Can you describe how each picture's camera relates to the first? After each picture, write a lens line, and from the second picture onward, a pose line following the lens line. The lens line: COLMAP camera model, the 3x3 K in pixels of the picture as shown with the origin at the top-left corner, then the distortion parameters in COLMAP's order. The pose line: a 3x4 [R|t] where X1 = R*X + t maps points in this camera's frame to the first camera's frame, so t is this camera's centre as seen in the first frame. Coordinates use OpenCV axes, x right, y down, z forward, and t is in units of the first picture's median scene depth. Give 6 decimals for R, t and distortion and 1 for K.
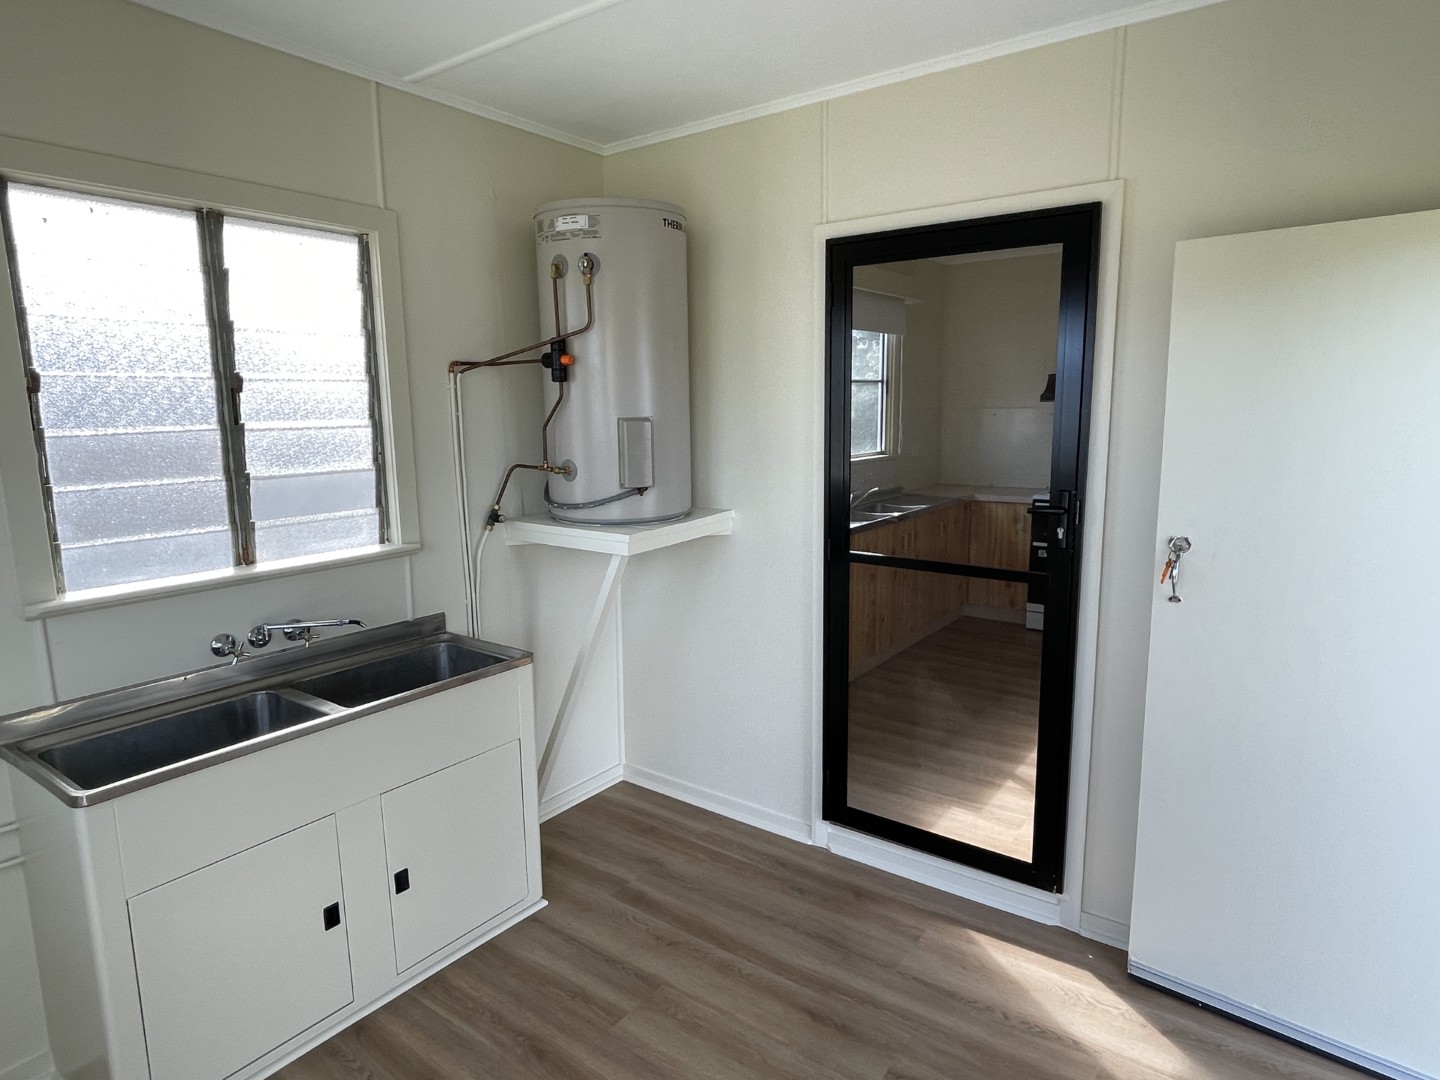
lens RADIAL K [[853.9, 0, 723.2], [0, 853.9, 544.6], [0, 0, 1]] dist [-0.016366, 0.010714]
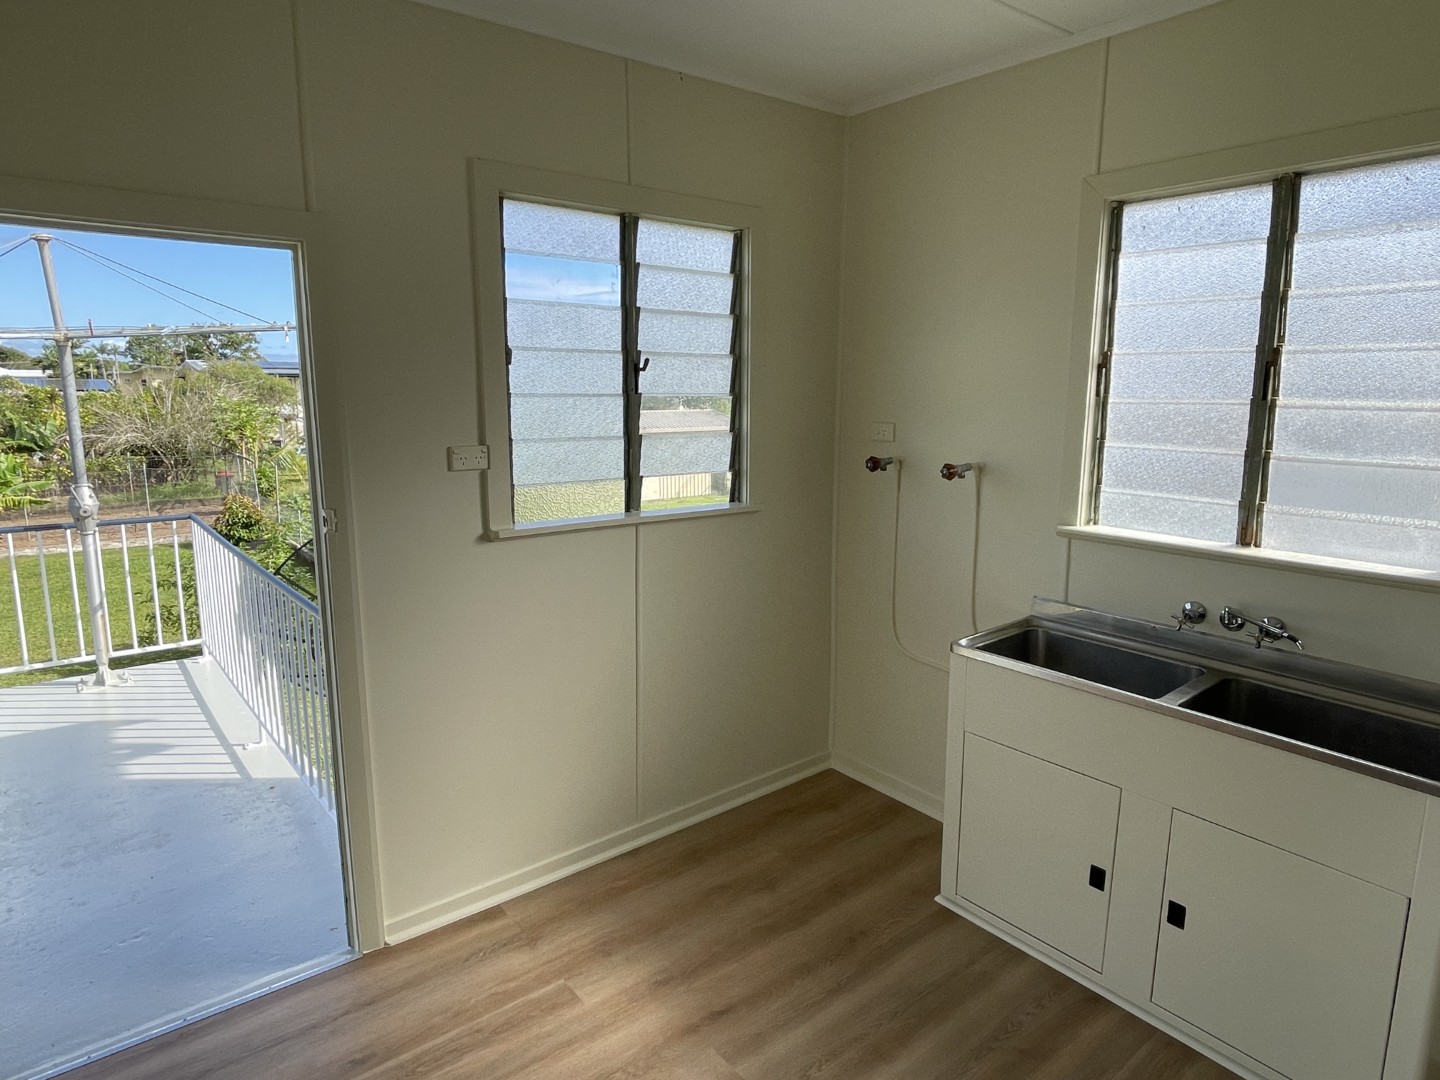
lens RADIAL K [[853.9, 0, 715.3], [0, 853.9, 536.2], [0, 0, 1]] dist [-0.016366, 0.010714]
pose [[-0.269824, 0.186008, -0.944773, 0.513683], [-0.153551, 0.960298, 0.232918, -0.118540], [0.950588, 0.207917, -0.230550, 0.648415]]
